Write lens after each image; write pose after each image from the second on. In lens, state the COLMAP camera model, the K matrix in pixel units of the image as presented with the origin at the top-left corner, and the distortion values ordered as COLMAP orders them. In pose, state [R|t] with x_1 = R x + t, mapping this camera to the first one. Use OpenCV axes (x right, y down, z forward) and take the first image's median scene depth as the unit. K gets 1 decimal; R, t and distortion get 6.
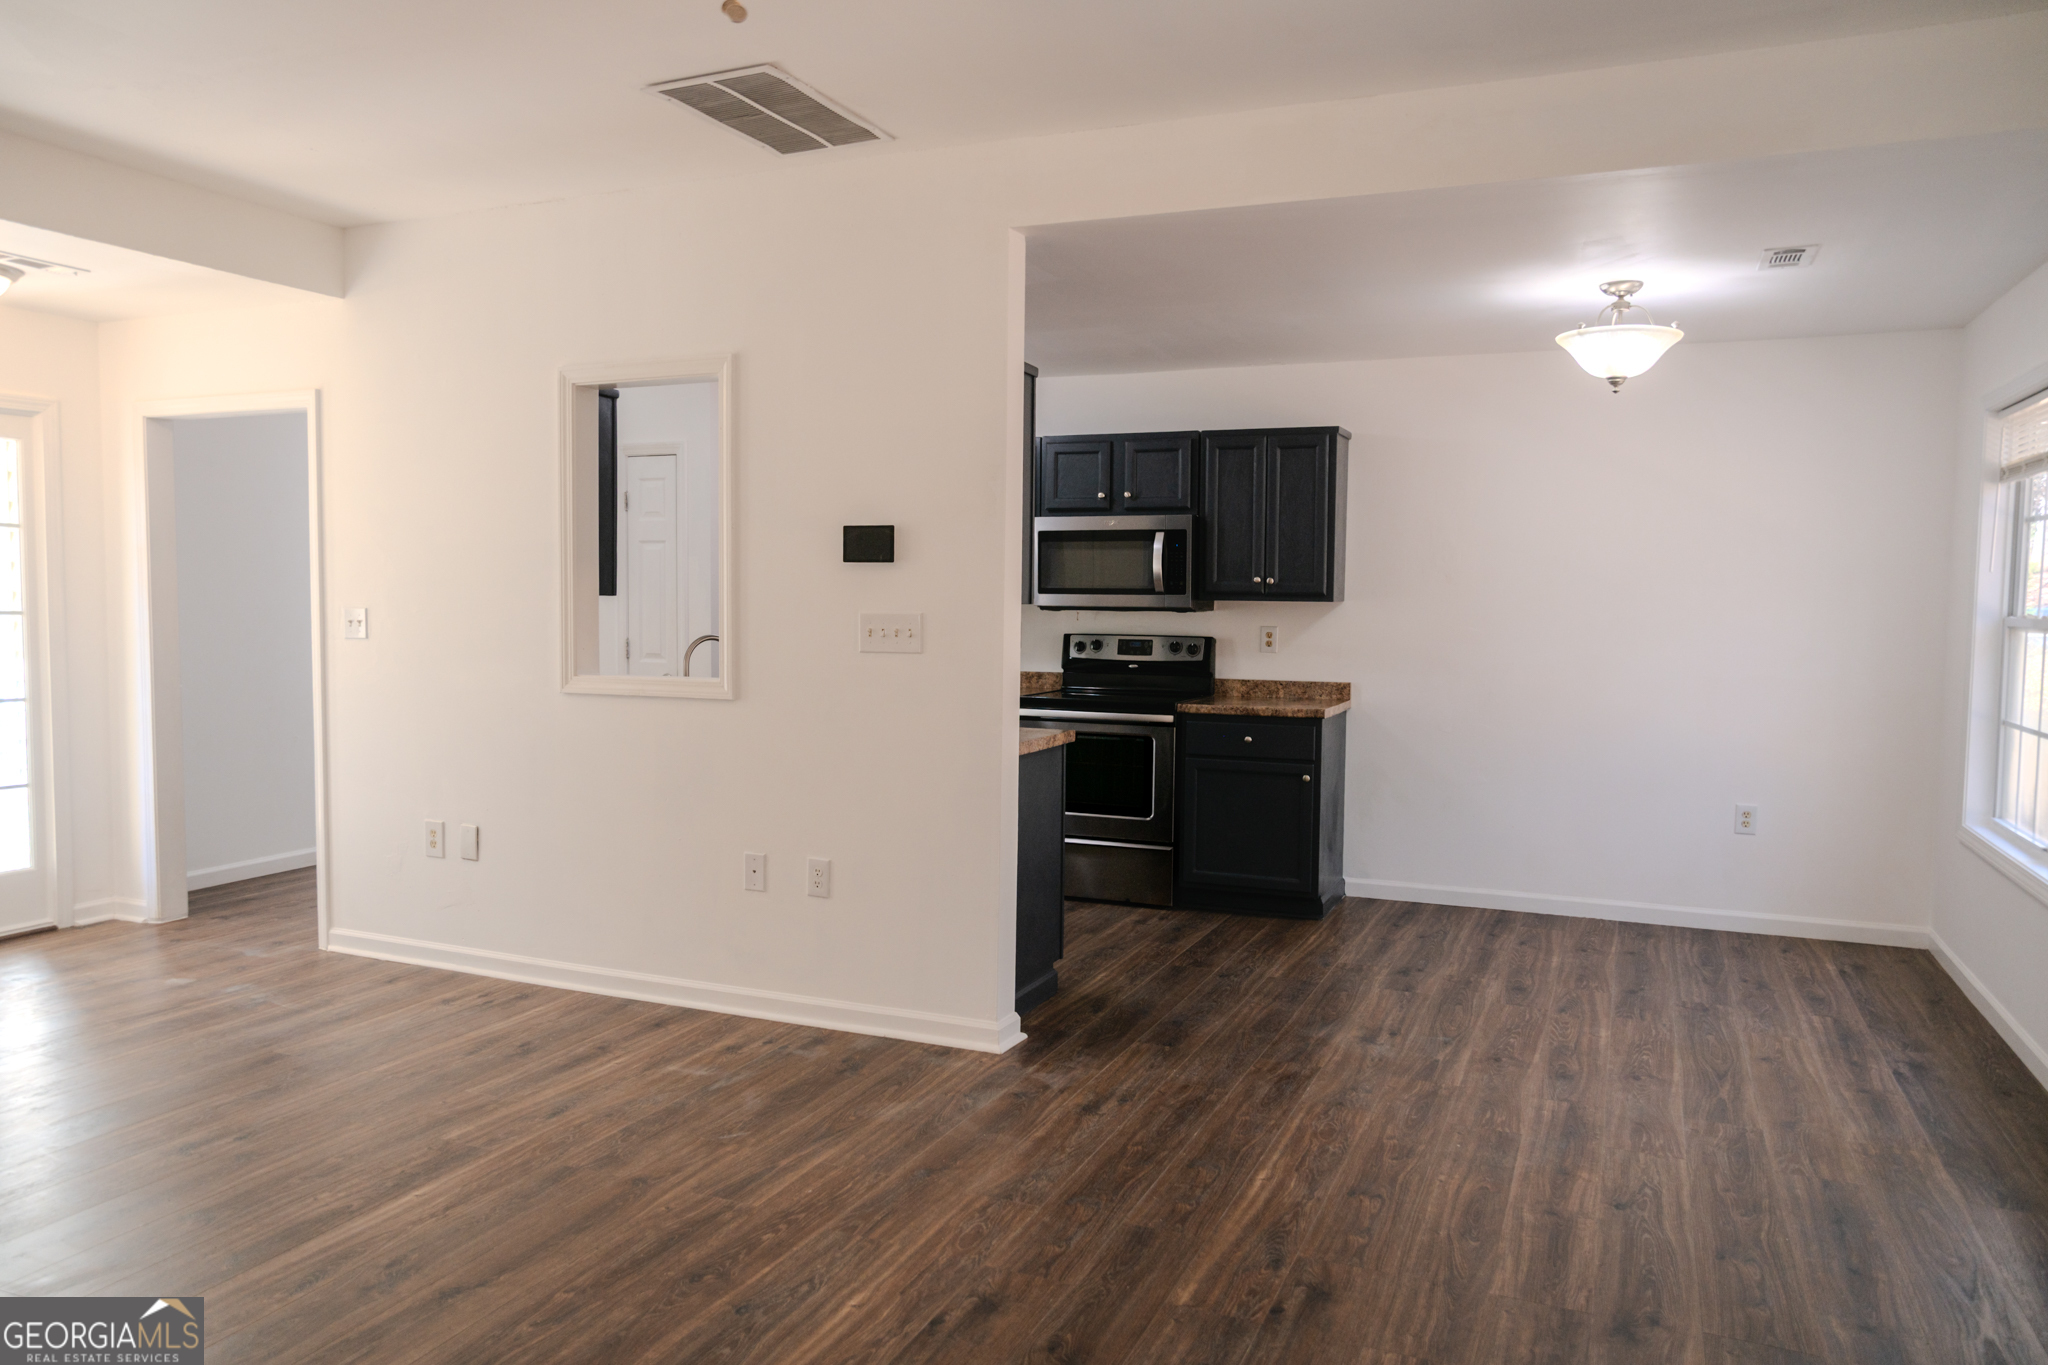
lens RADIAL K [[1416.0, 0, 1023.6], [0, 1416.0, 688.7], [0, 0, 1]] dist [-0.048105, 0.055365]
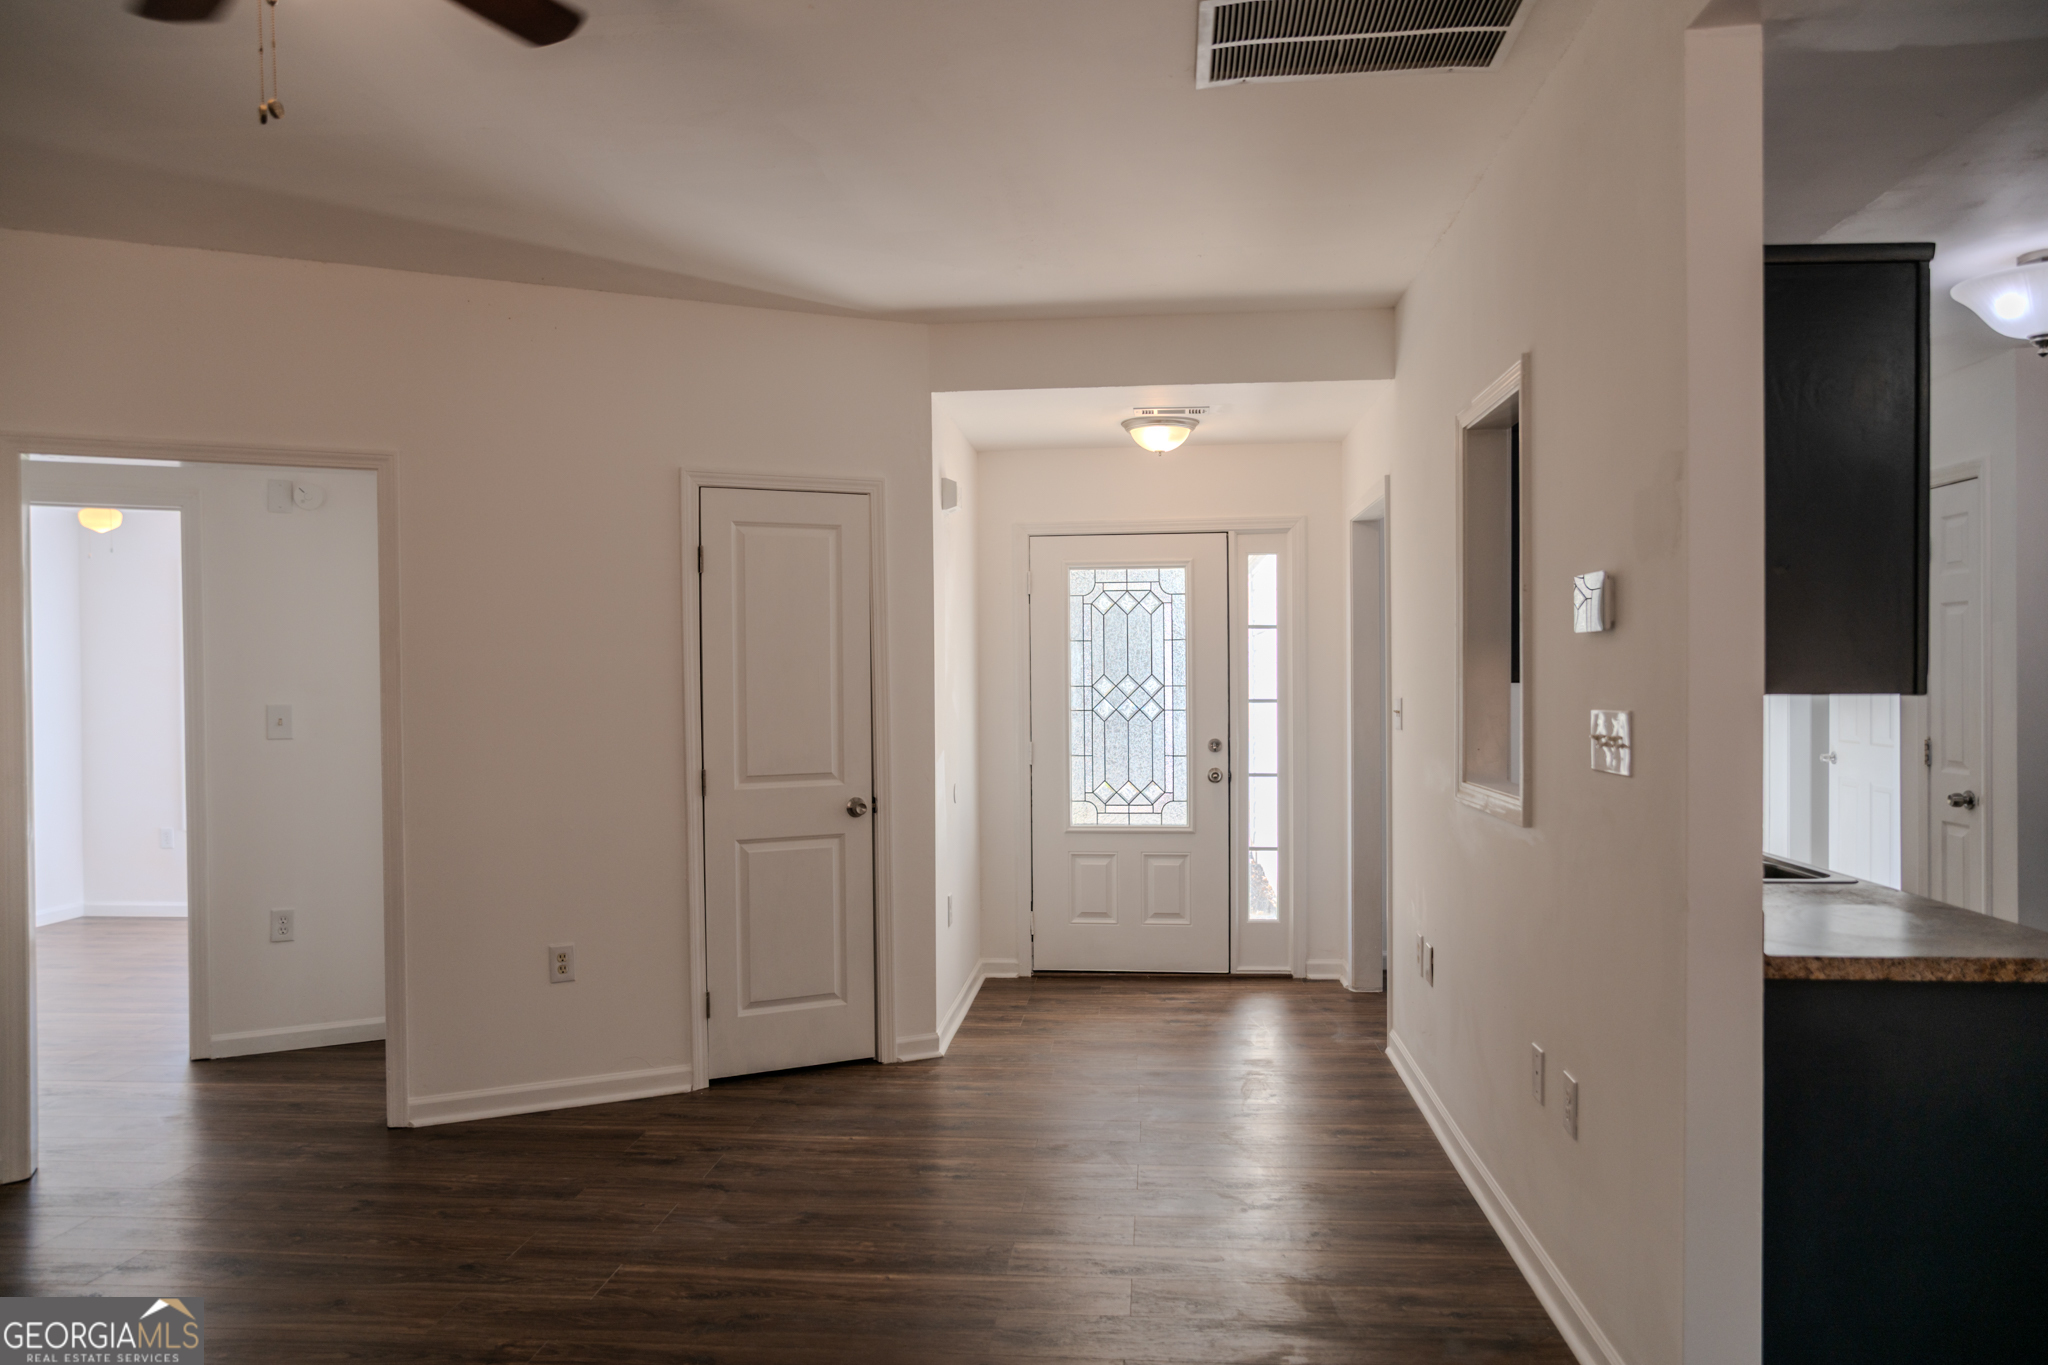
lens RADIAL K [[1386.0, 0, 1022.5], [0, 1386.0, 686.5], [0, 0, 1]] dist [-0.048237, 0.055402]
pose [[0.311353, -0.005512, -0.950278, 0.414780], [-0.051918, 0.998391, -0.022802, -0.037390], [0.948875, 0.056436, 0.310566, 0.573815]]
